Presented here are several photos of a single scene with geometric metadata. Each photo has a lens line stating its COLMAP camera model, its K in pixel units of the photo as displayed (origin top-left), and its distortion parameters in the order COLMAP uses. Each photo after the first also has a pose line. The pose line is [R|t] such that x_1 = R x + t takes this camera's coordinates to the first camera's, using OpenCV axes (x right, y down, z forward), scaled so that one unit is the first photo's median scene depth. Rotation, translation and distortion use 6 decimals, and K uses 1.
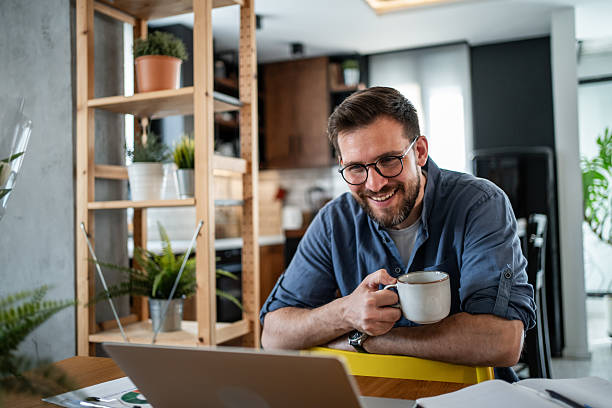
lens RADIAL K [[644.5, 0, 306.6], [0, 644.5, 187.5], [0, 0, 1]] dist [0.020636, 0.023745]
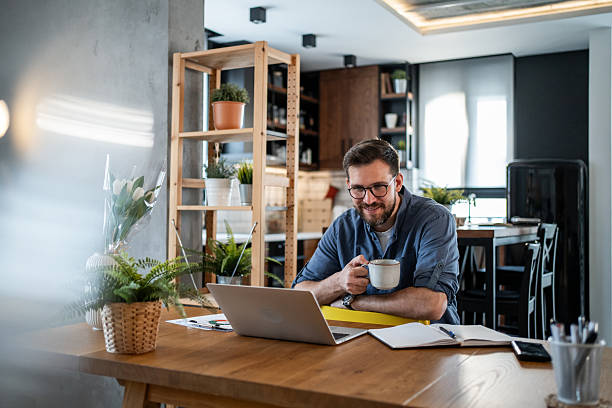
lens RADIAL K [[644.5, 0, 306.6], [0, 644.5, 187.5], [0, 0, 1]] dist [0.020636, 0.023745]
pose [[0.995615, 0.029220, -0.088861, 0.065562], [-0.028476, 0.999548, 0.009629, -0.036138], [0.089102, -0.007056, 0.995998, -0.368606]]
